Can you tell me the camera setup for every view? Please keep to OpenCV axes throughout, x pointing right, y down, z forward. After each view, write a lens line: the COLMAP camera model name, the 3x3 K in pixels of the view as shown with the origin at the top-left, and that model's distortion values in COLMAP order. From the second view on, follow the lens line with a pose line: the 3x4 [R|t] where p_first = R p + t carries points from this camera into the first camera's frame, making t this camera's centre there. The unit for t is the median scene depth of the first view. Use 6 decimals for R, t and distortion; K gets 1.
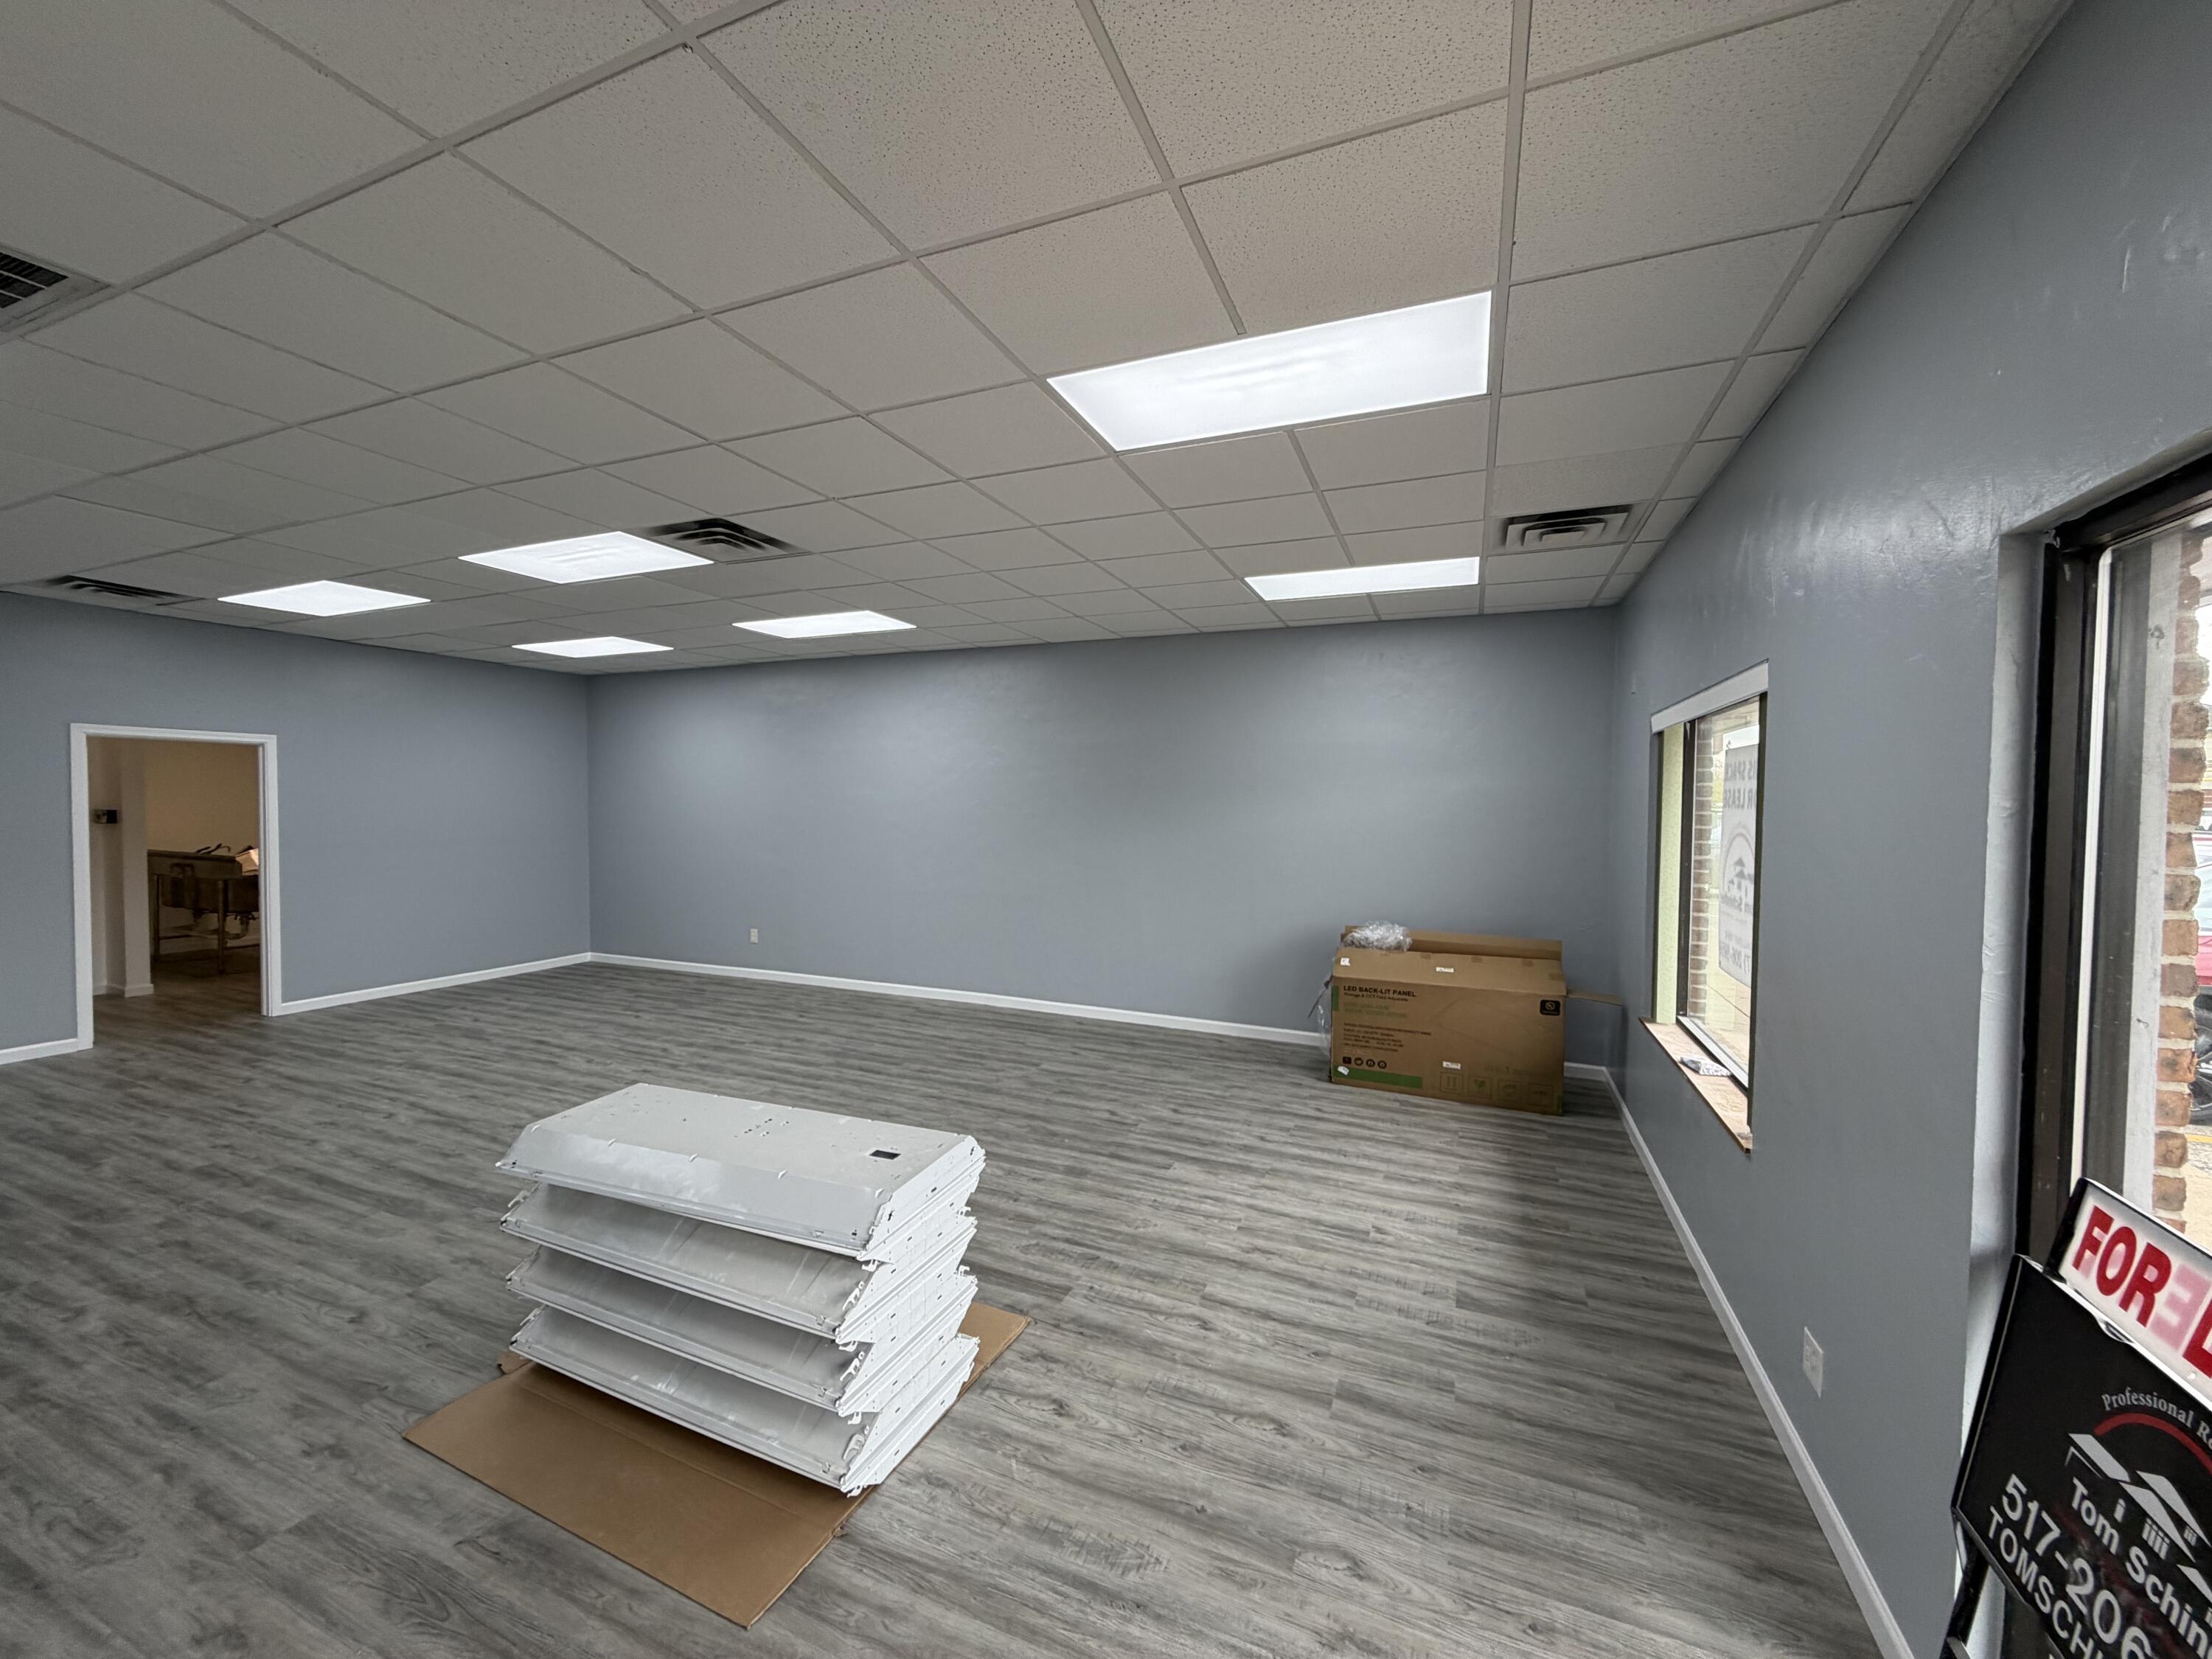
lens RADIAL K [[873.7, 0, 1102.9], [0, 873.7, 822.1], [0, 0, 1]] dist [0.001362, -0.000408]
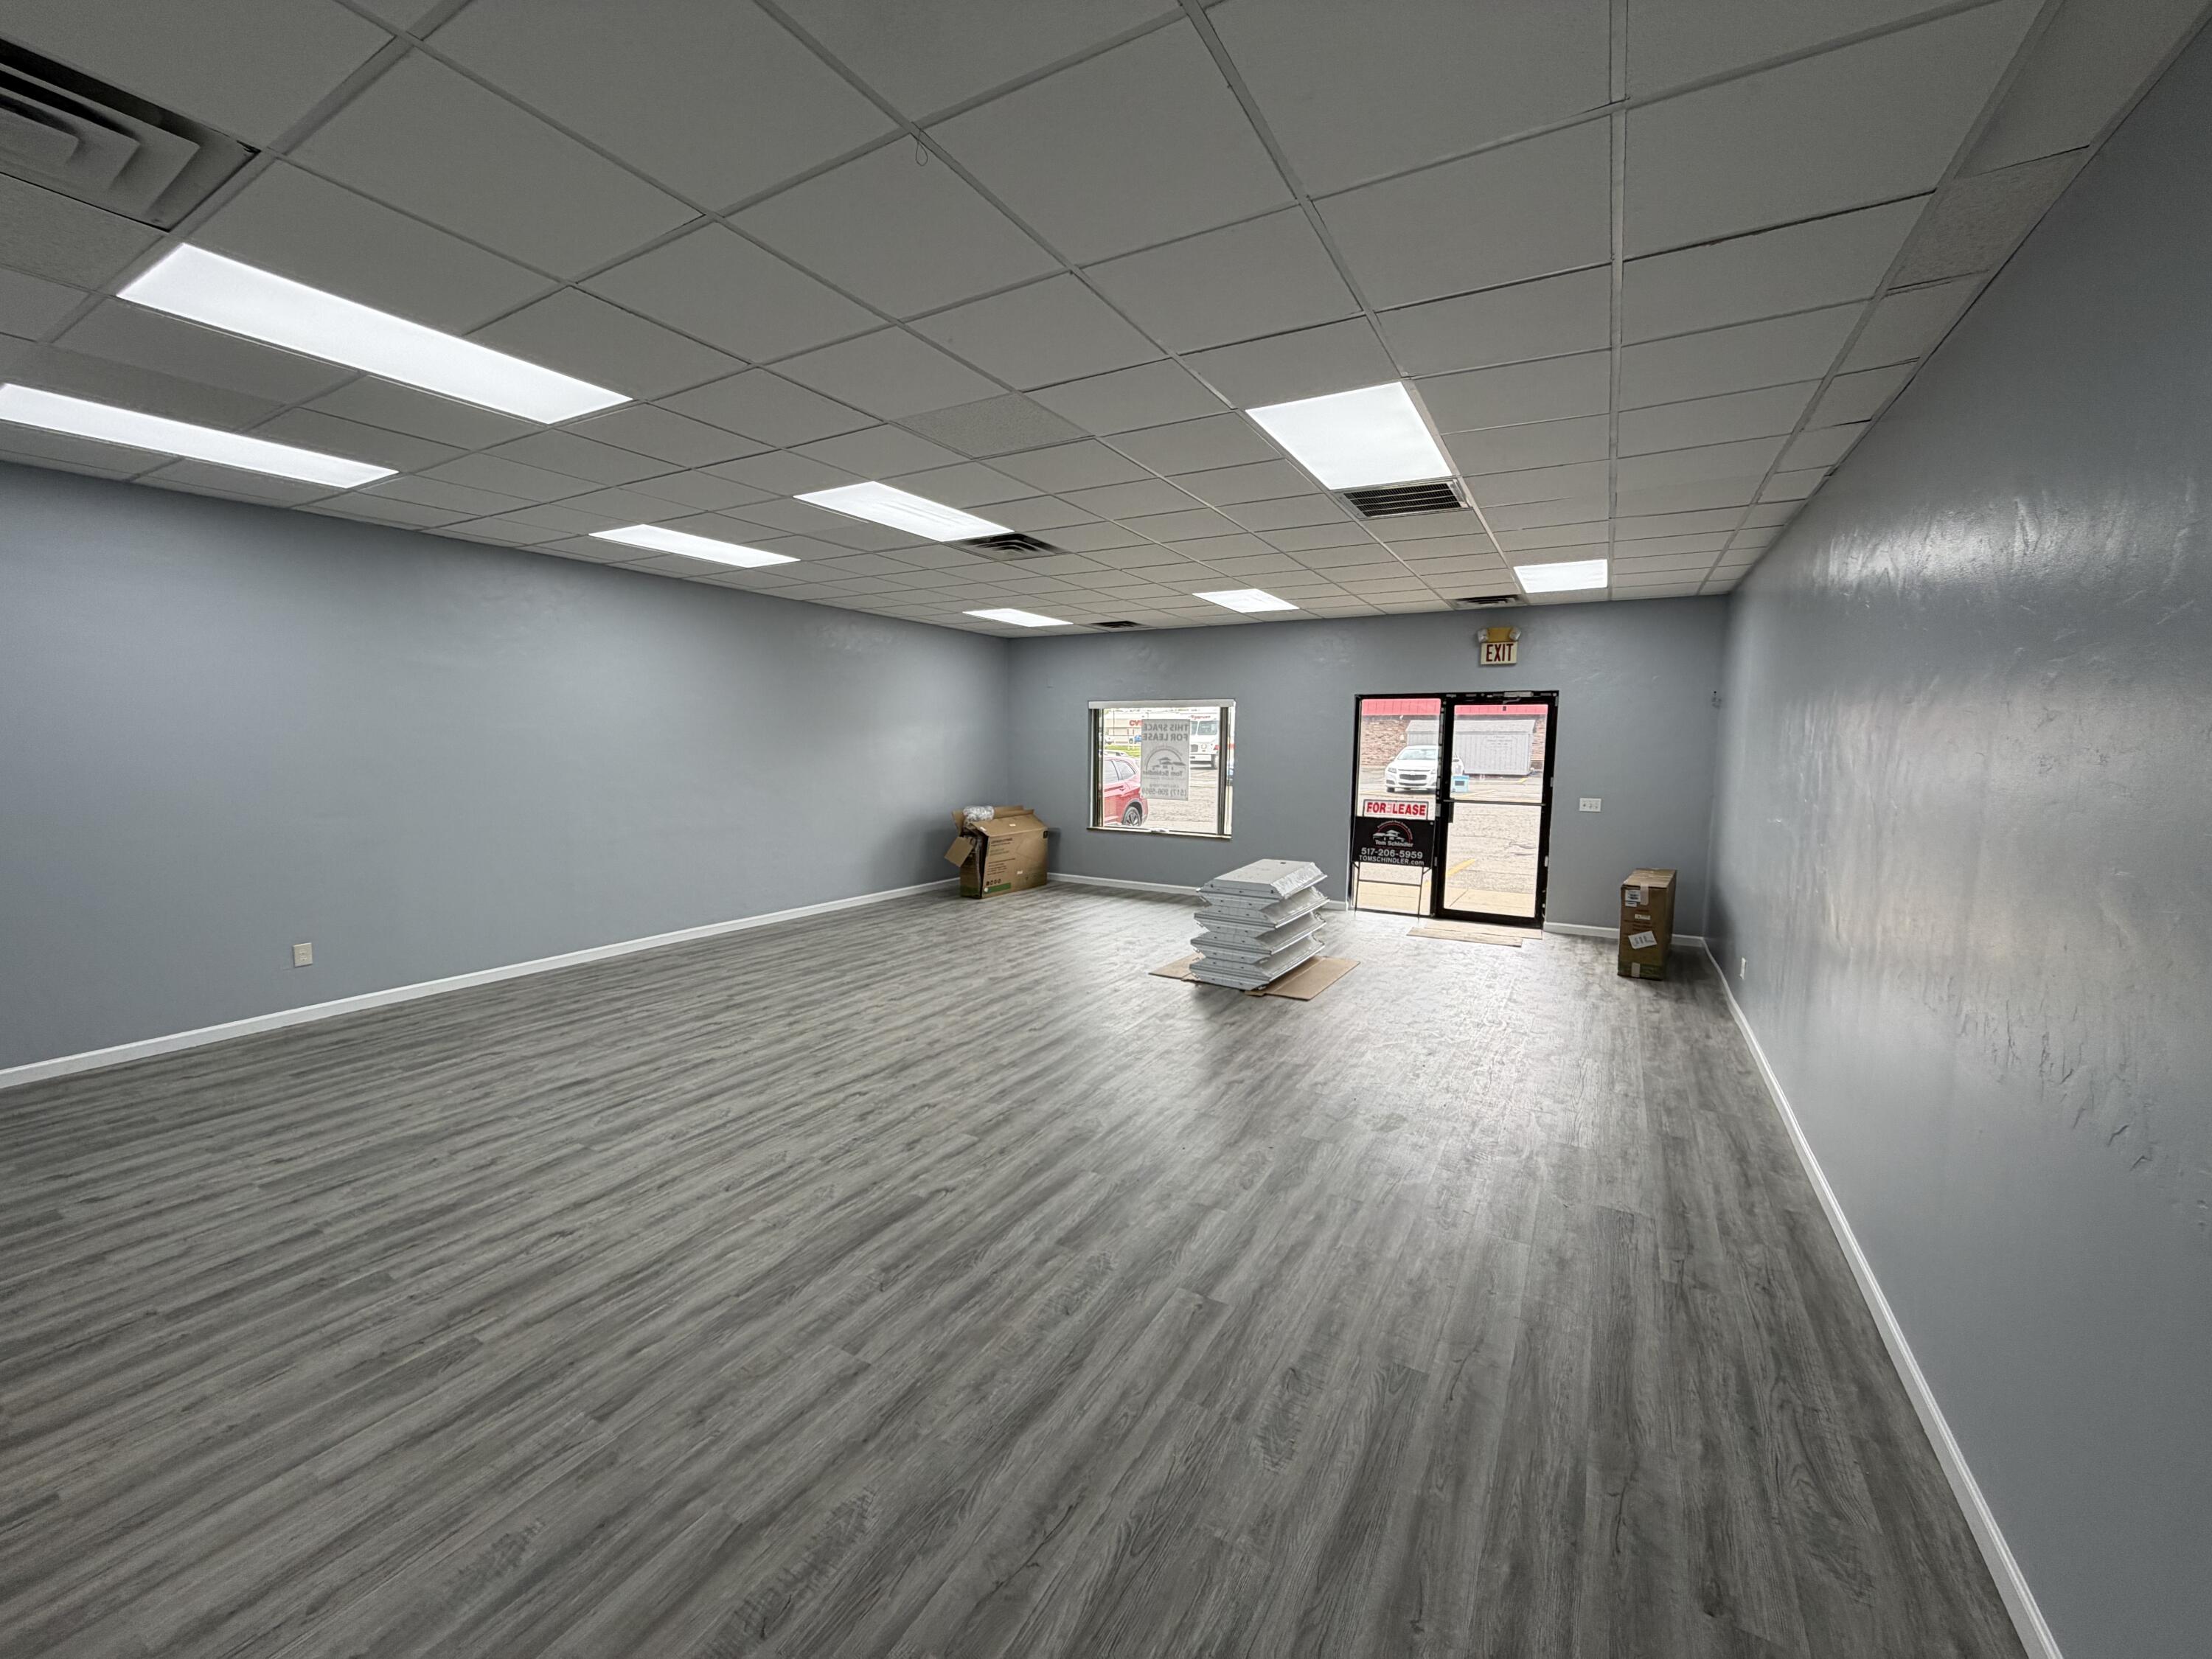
lens RADIAL K [[873.7, 0, 1082.5], [0, 873.7, 829.0], [0, 0, 1]] dist [0.001362, -0.000408]
pose [[0.138302, -0.107718, 0.984515, -1.454298], [0.017010, 0.994179, 0.106386, -0.023353], [-0.990244, 0.002033, 0.139329, 0.574517]]
